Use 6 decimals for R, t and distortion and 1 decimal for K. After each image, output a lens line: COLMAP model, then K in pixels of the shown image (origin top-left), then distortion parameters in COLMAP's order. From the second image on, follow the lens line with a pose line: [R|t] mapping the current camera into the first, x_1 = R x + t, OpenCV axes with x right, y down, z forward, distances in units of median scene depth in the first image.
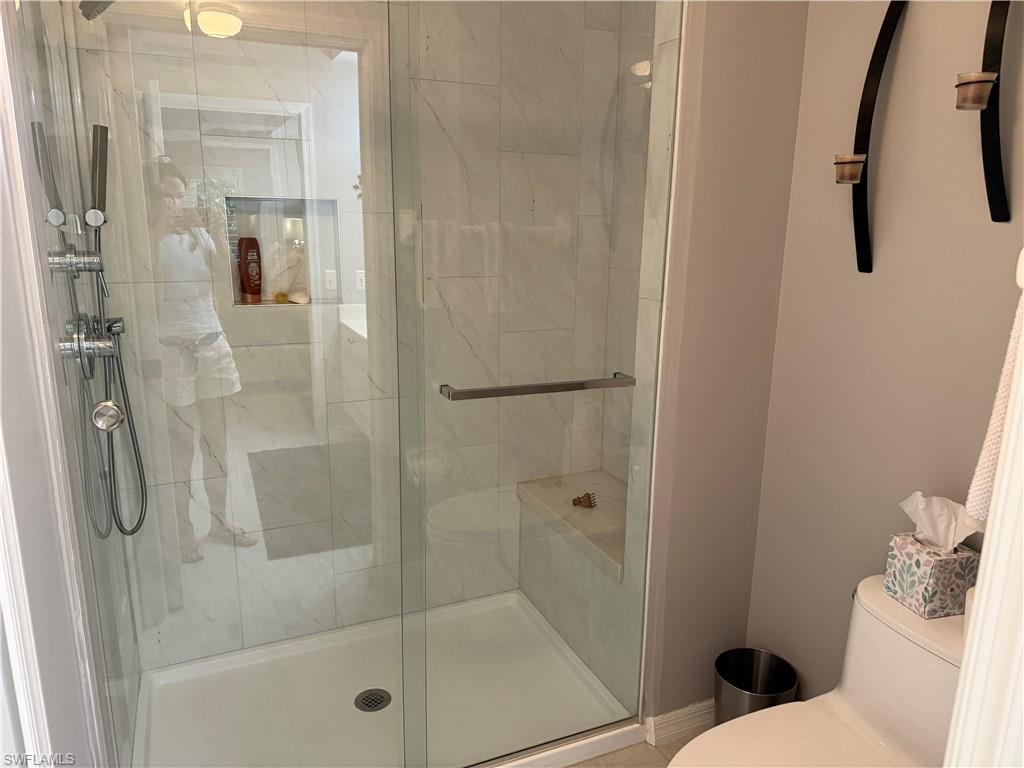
lens RADIAL K [[724.7, 0, 512.0], [0, 724.7, 384.0], [0, 0, 1]] dist [-0.025693, -0.000610]
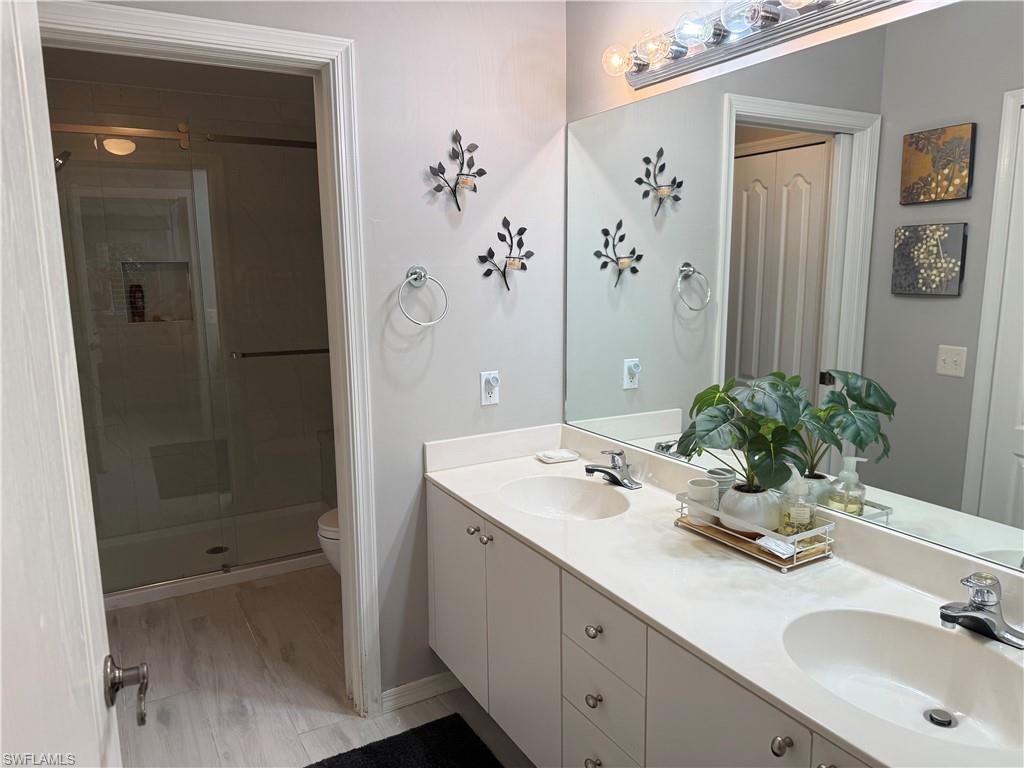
lens RADIAL K [[724.7, 0, 512.0], [0, 724.7, 384.0], [0, 0, 1]] dist [-0.025693, -0.000610]
pose [[0.993955, -0.045268, 0.100018, 0.349648], [0.050975, 0.997170, -0.055258, 0.175981], [-0.097234, 0.060022, 0.993450, -0.793869]]
